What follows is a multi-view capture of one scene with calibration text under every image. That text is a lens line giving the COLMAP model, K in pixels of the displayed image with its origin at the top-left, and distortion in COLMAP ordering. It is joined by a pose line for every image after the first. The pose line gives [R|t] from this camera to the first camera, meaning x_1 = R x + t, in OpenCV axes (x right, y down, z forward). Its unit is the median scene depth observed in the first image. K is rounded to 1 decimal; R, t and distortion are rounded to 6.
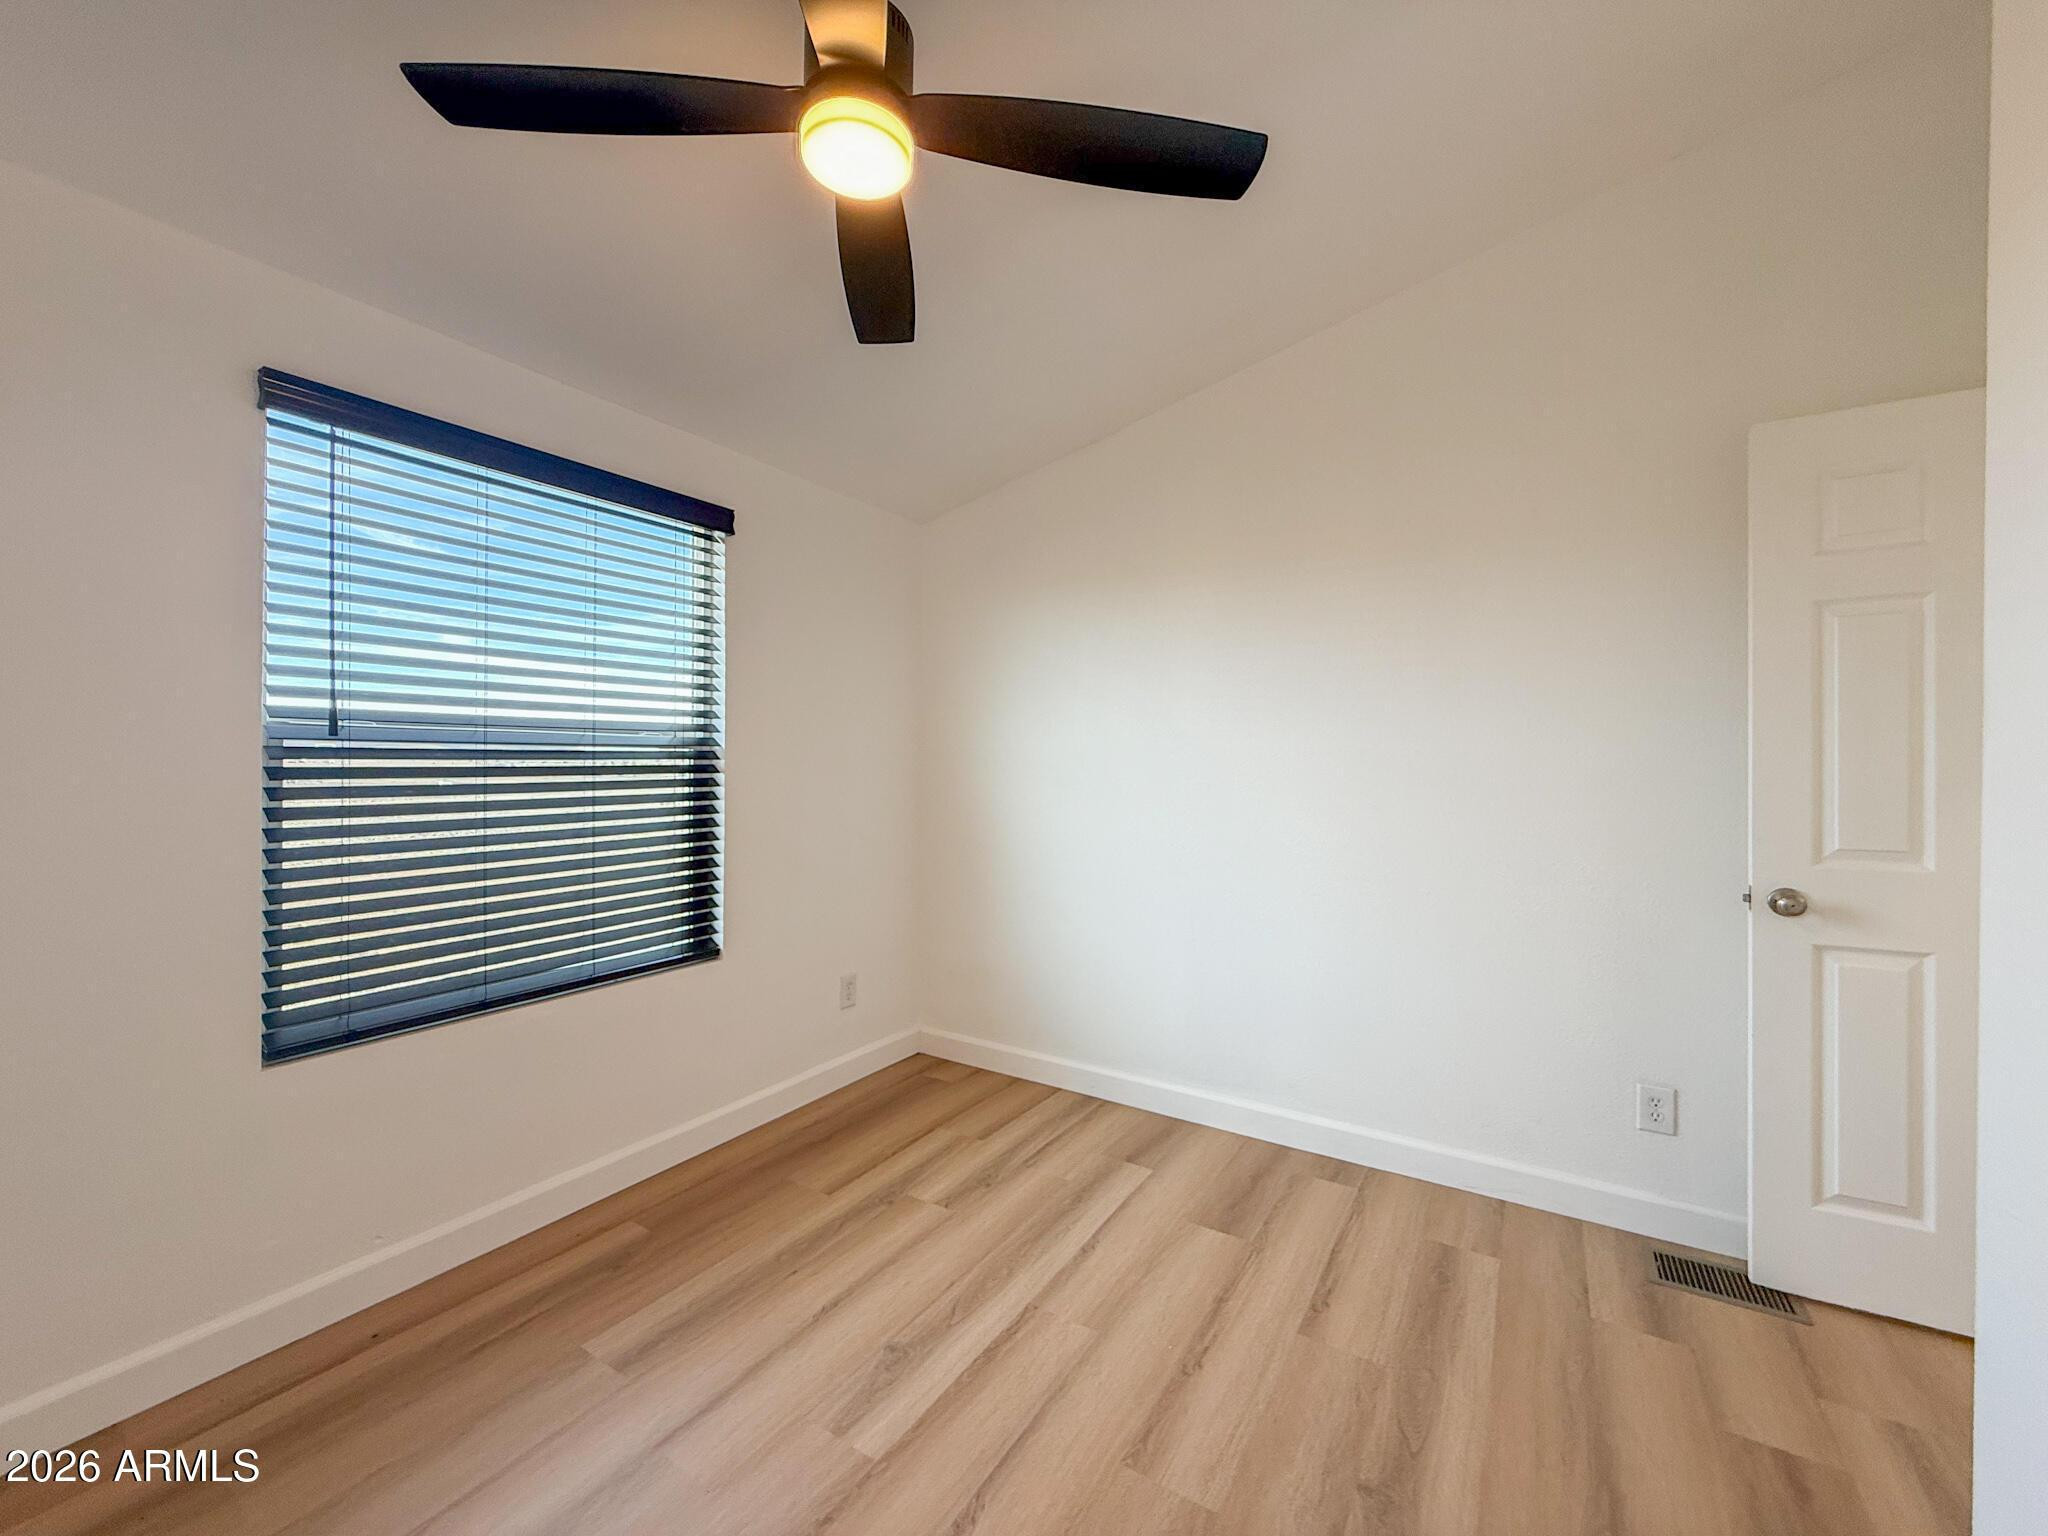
lens RADIAL K [[821.7, 0, 1022.3], [0, 821.7, 769.5], [0, 0, 1]] dist [-0.001041, -0.000105]
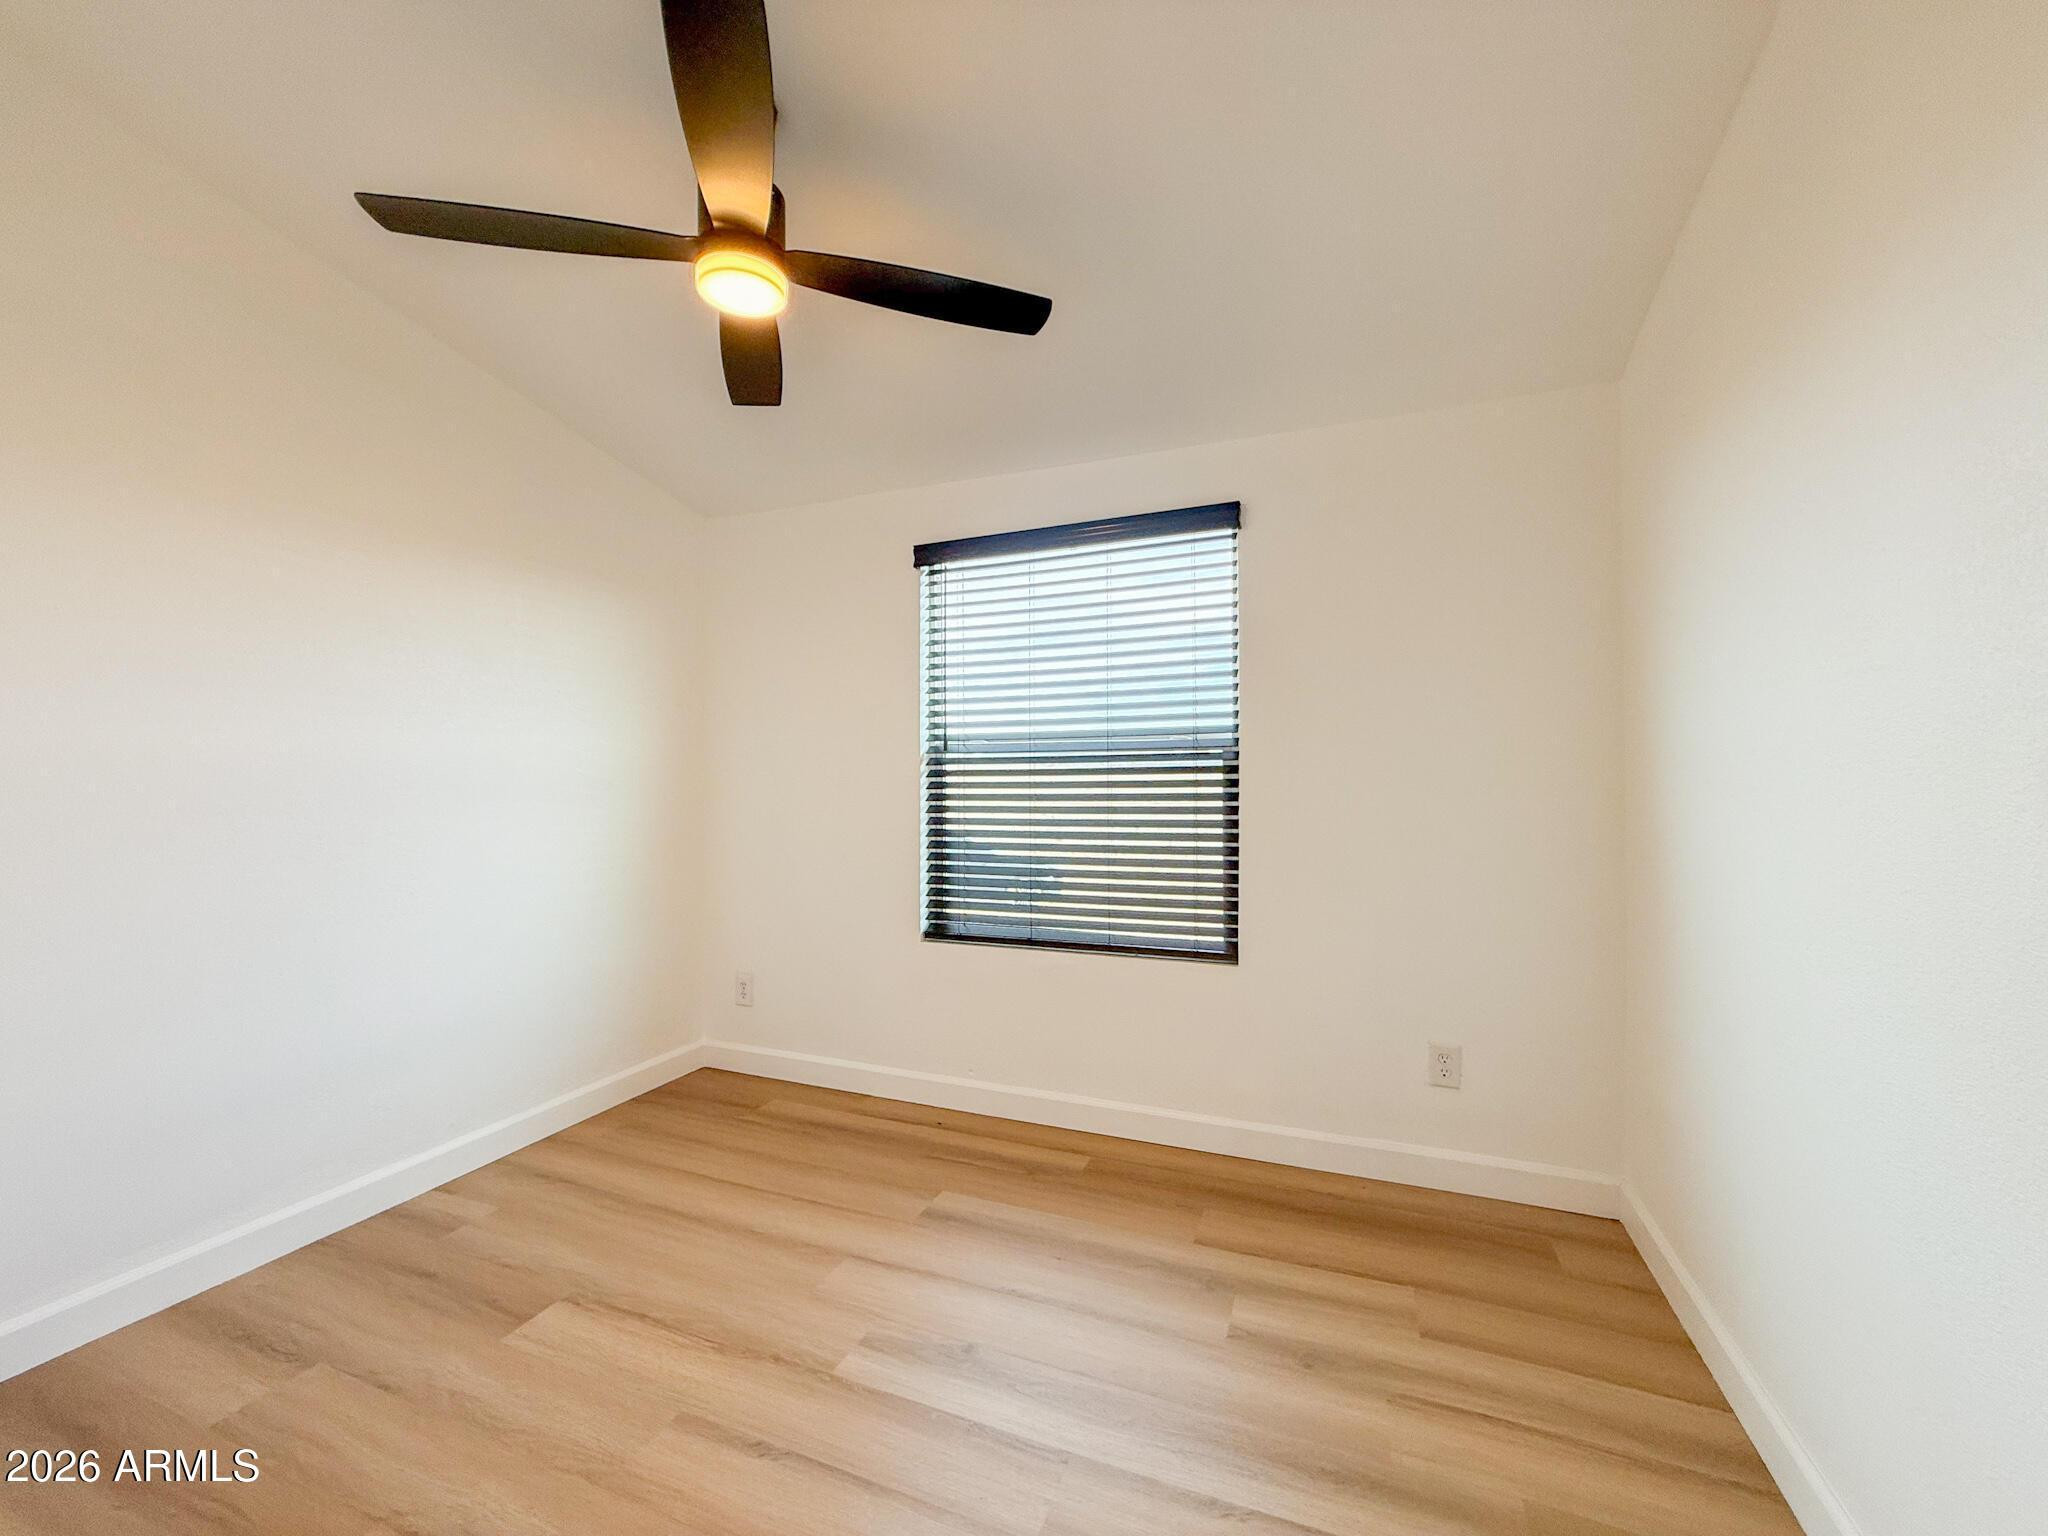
lens RADIAL K [[821.7, 0, 1021.3], [0, 821.7, 767.9], [0, 0, 1]] dist [-0.001041, -0.000105]
pose [[0.171727, -0.006953, -0.985120, 0.665731], [0.001464, 0.999976, -0.006803, 0.004142], [0.985143, -0.000274, 0.171733, 0.706787]]
